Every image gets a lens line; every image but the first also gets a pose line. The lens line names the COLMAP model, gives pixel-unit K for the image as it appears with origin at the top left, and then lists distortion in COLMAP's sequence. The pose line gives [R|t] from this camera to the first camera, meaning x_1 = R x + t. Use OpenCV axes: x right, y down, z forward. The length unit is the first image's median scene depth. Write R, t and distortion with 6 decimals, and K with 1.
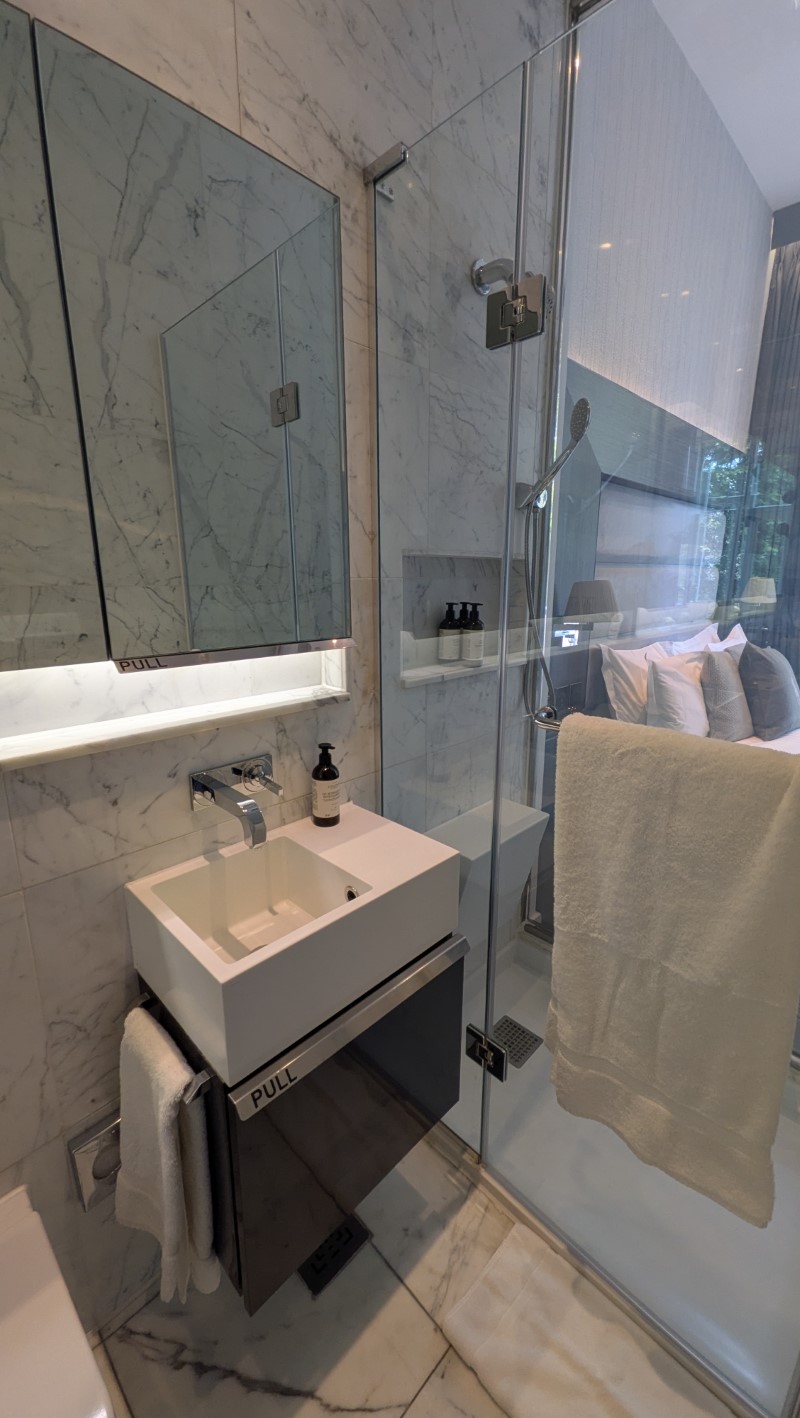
lens RADIAL K [[557.9, 0, 404.2], [0, 557.9, 710.2], [0, 0, 1]] dist [0.010887, 0.000236]
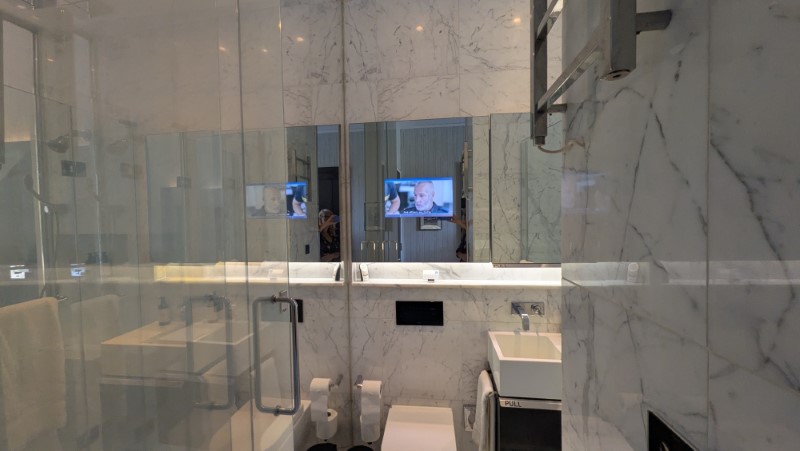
lens RADIAL K [[314.8, 0, 400.9], [0, 314.8, 224.6], [0, 0, 1]] dist [0.010887, 0.000236]
pose [[0.612437, 0.020530, -0.790252, 0.656409], [-0.169847, 0.979734, -0.106178, -0.017126], [0.772057, 0.199249, 0.603512, -0.650139]]
